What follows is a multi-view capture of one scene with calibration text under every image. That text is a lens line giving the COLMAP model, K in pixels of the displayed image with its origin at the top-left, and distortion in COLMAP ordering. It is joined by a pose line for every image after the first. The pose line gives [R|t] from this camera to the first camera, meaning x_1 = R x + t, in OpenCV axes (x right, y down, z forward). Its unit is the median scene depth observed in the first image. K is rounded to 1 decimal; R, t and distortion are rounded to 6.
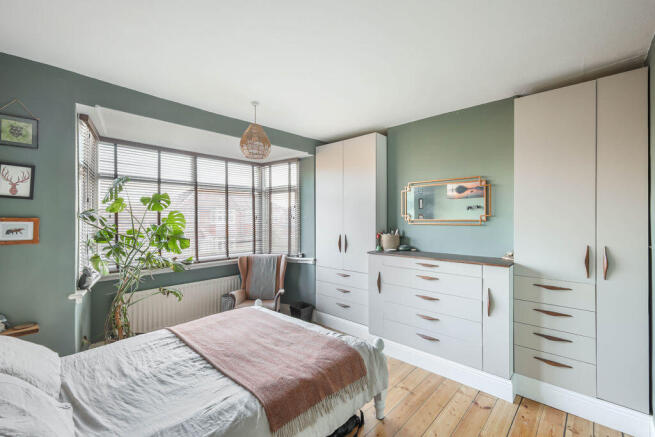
lens RADIAL K [[285.0, 0, 327.8], [0, 285.0, 218.2], [0, 0, 1]] dist [-0.003562, 0.000102]
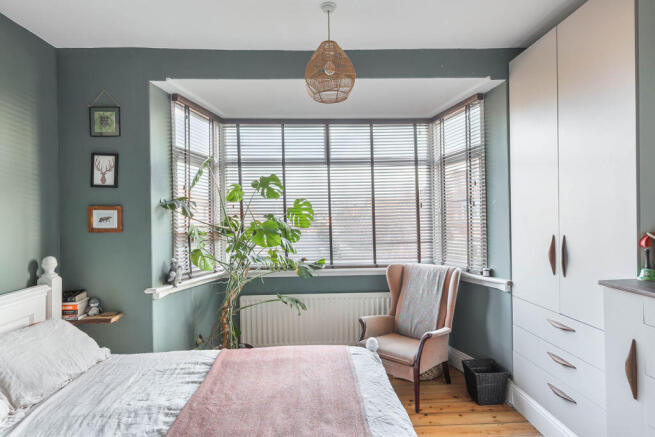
lens RADIAL K [[357.1, 0, 326.5], [0, 357.1, 216.9], [0, 0, 1]] dist [0.001546, -0.000107]
pose [[0.703667, -0.007222, -0.710493, 0.206590], [0.011129, 0.999938, 0.000857, 0.024398], [0.710442, -0.008510, 0.703704, 0.361528]]
